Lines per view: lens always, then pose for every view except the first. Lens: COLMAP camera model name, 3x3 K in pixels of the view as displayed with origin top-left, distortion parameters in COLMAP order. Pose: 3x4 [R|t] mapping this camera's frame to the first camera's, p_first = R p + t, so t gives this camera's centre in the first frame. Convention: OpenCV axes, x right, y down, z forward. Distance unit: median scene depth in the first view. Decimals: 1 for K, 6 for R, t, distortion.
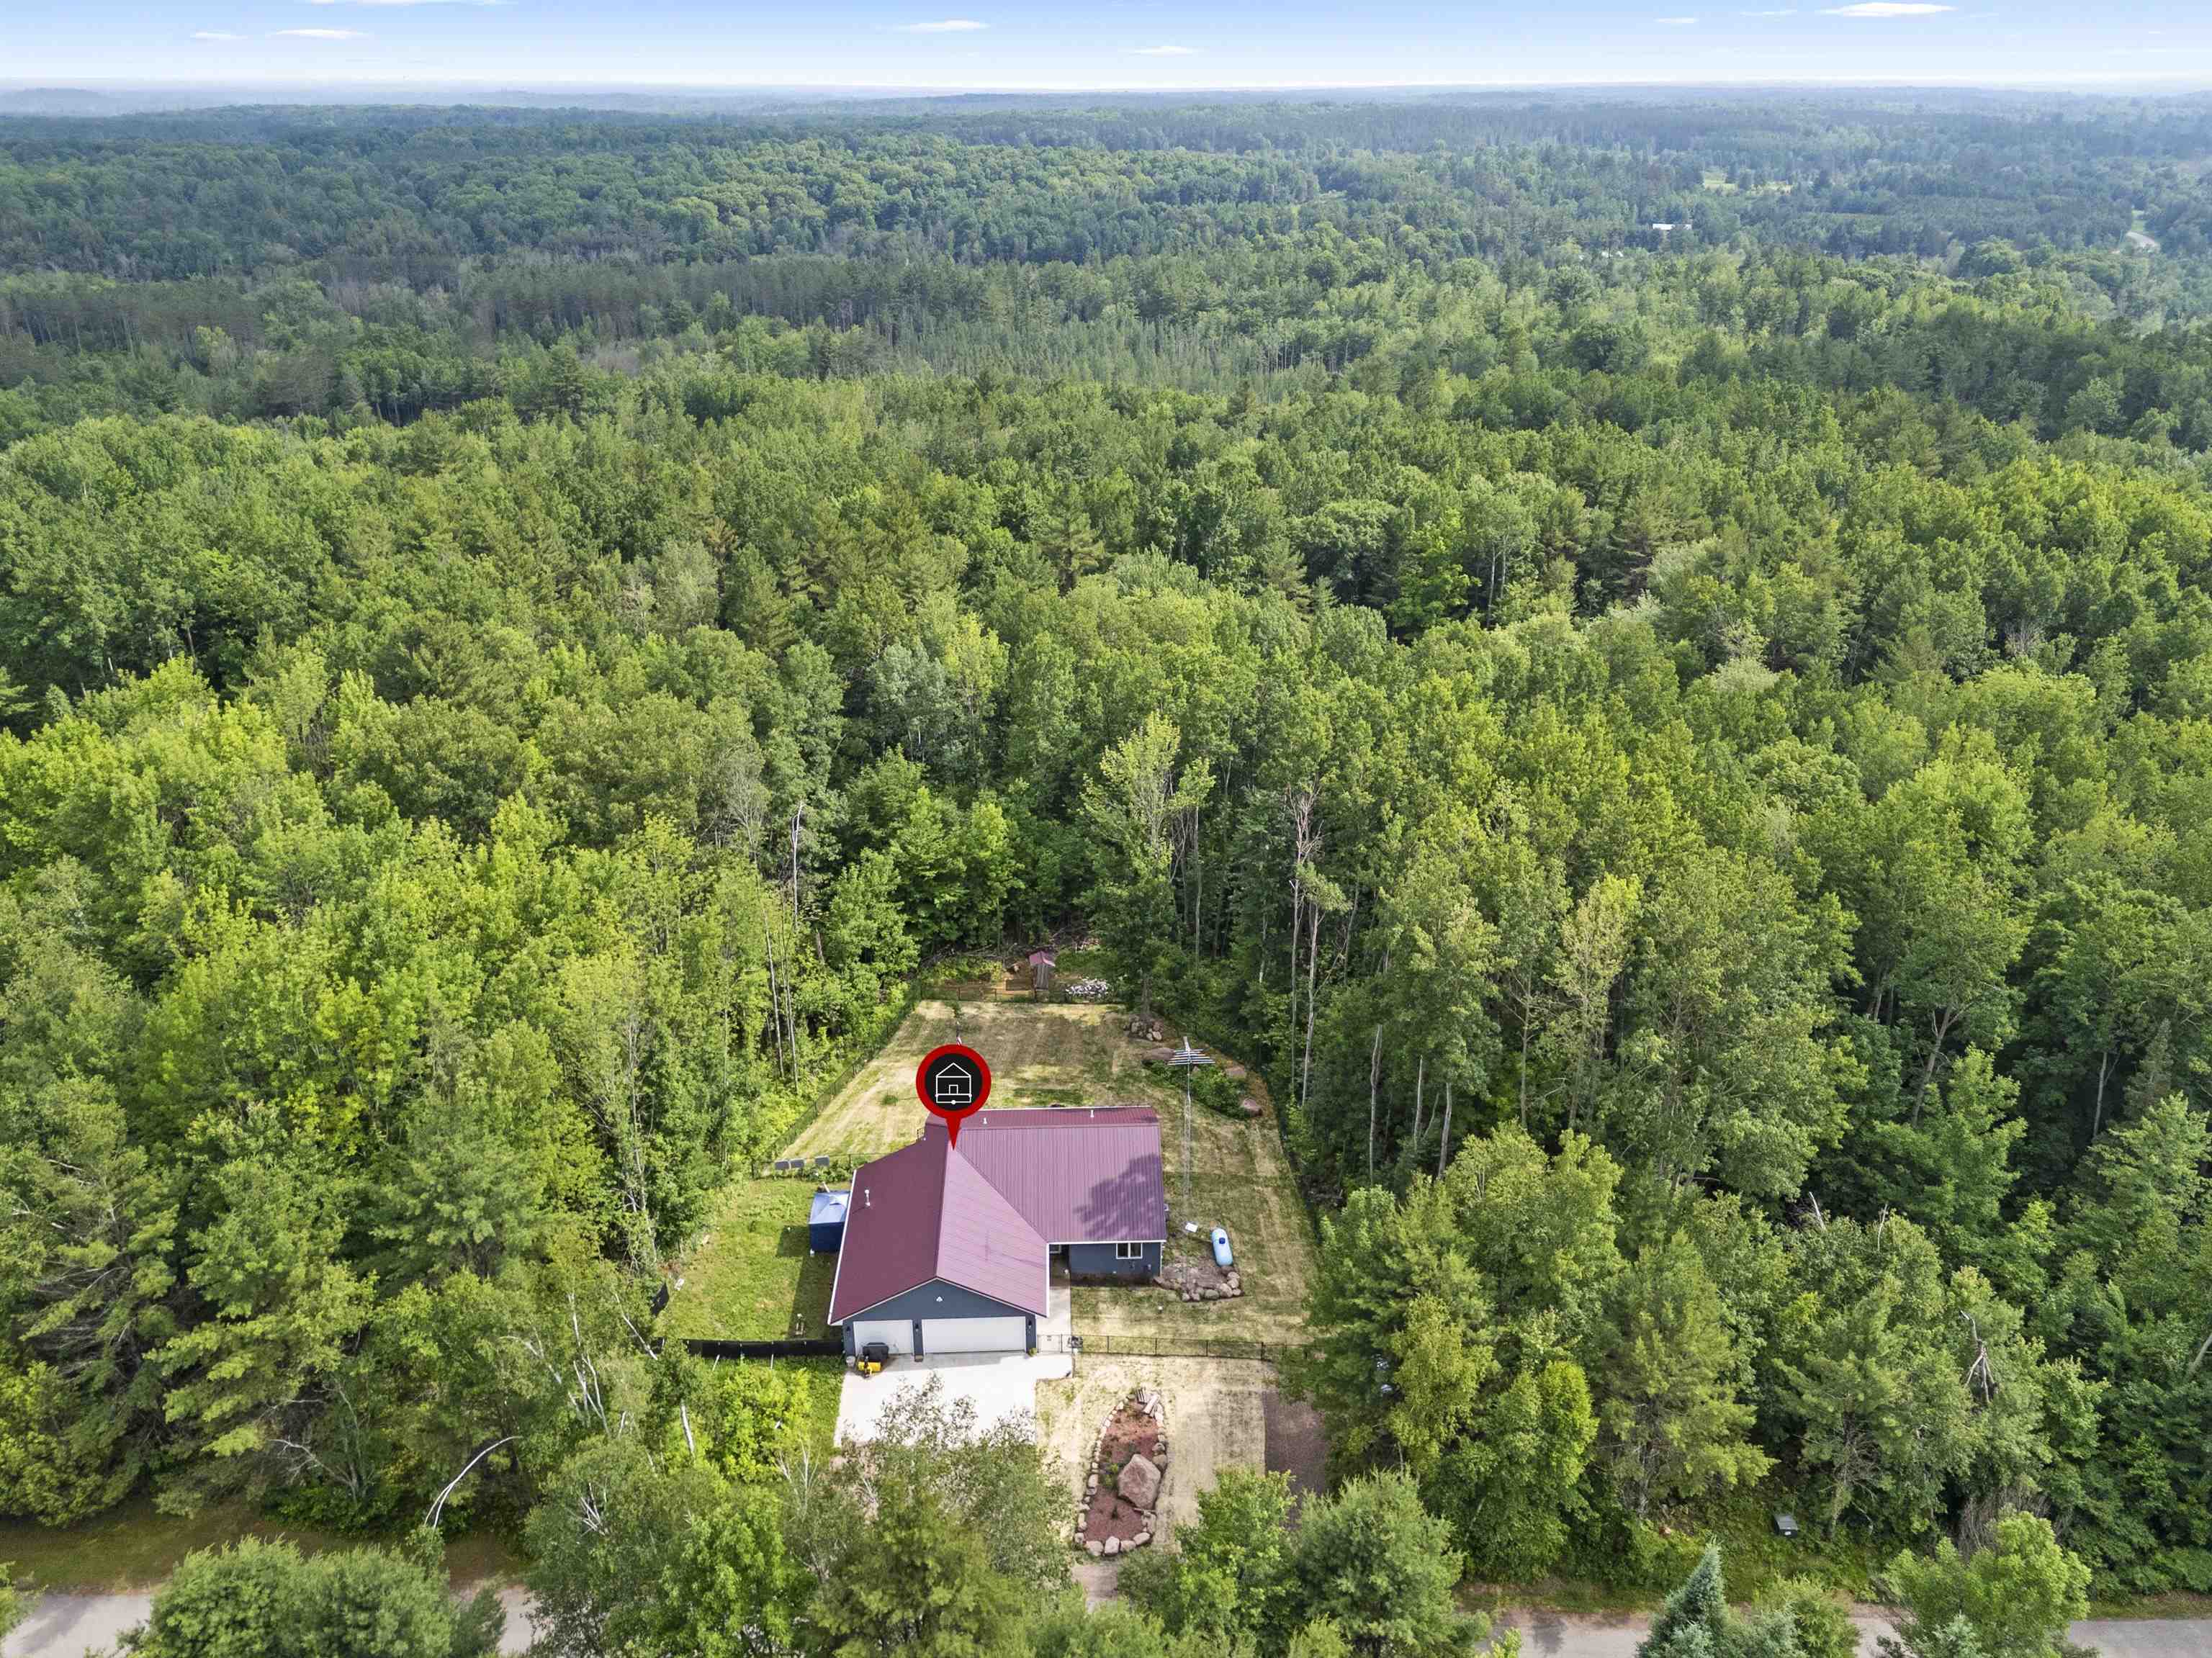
lens RADIAL K [[1614.5, 0, 1112.0], [0, 1614.5, 817.6], [0, 0, 1]] dist [0.101778, -0.124656]
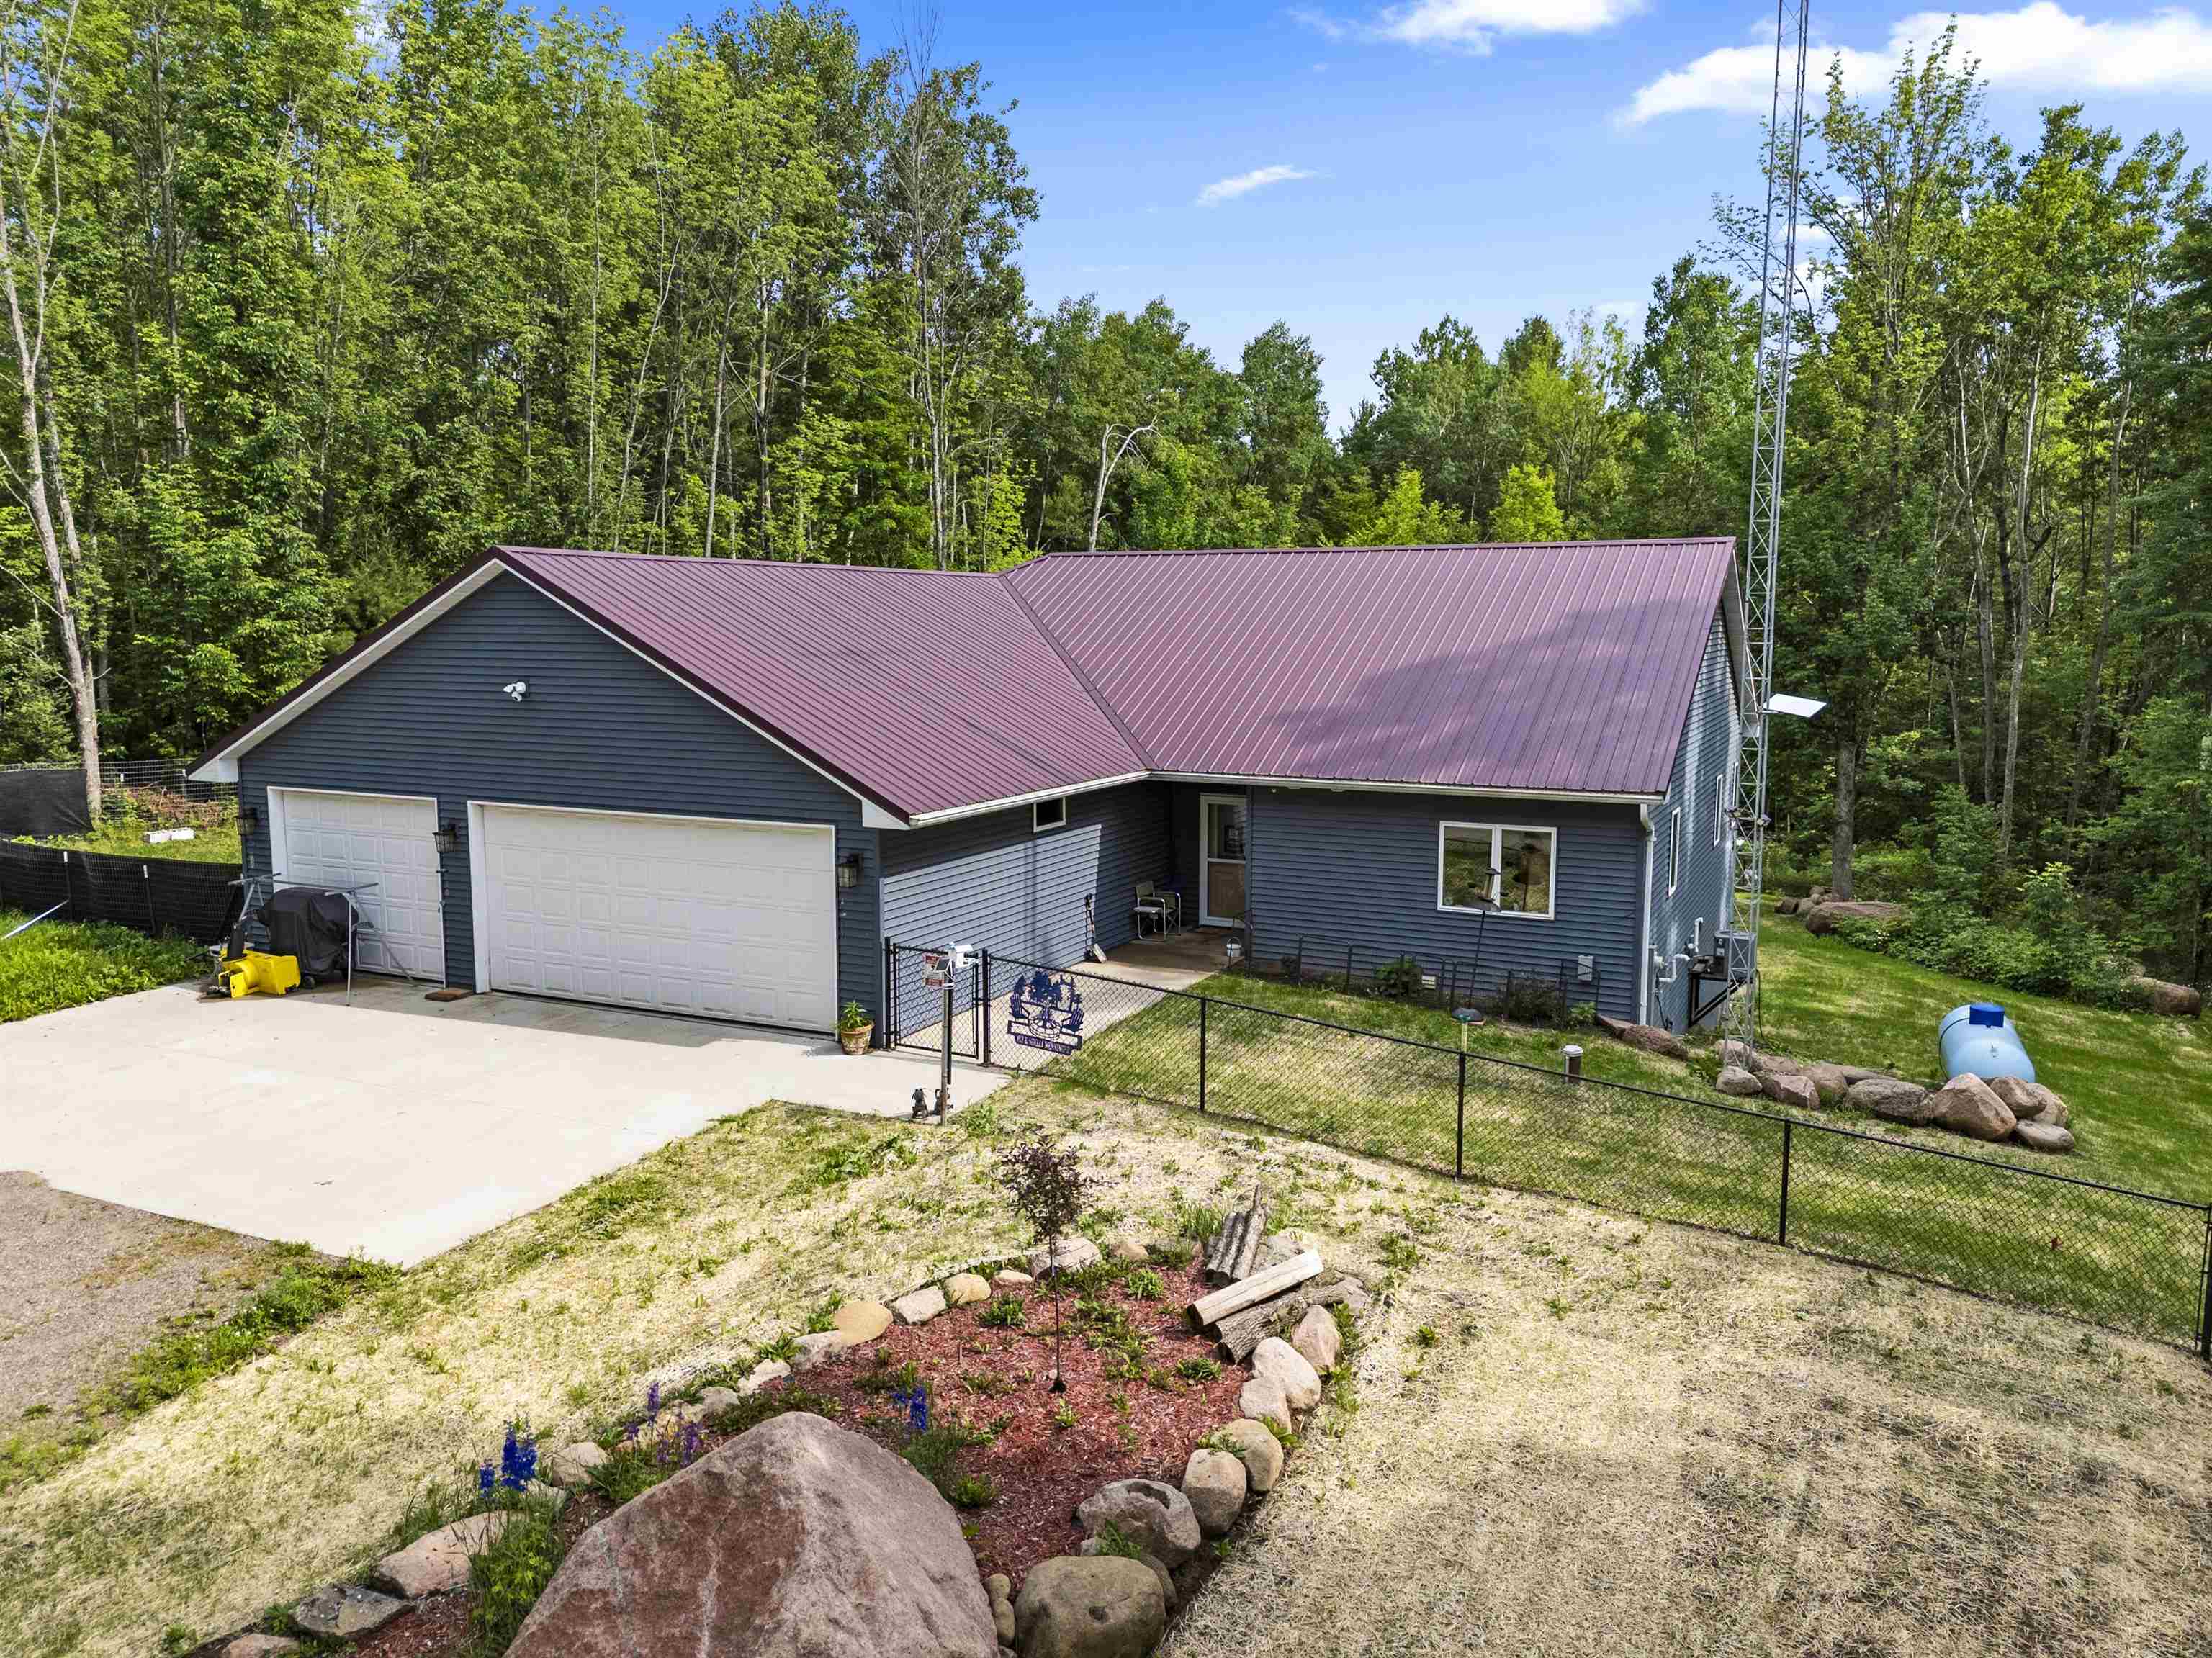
lens RADIAL K [[1614.5, 0, 1112.0], [0, 1614.5, 817.6], [0, 0, 1]] dist [0.101778, -0.124656]
pose [[0.879058, 0.054988, -0.473532, 0.071152], [-0.189394, 0.951852, -0.241056, 0.326674], [0.437477, 0.301587, 0.847148, 0.787411]]
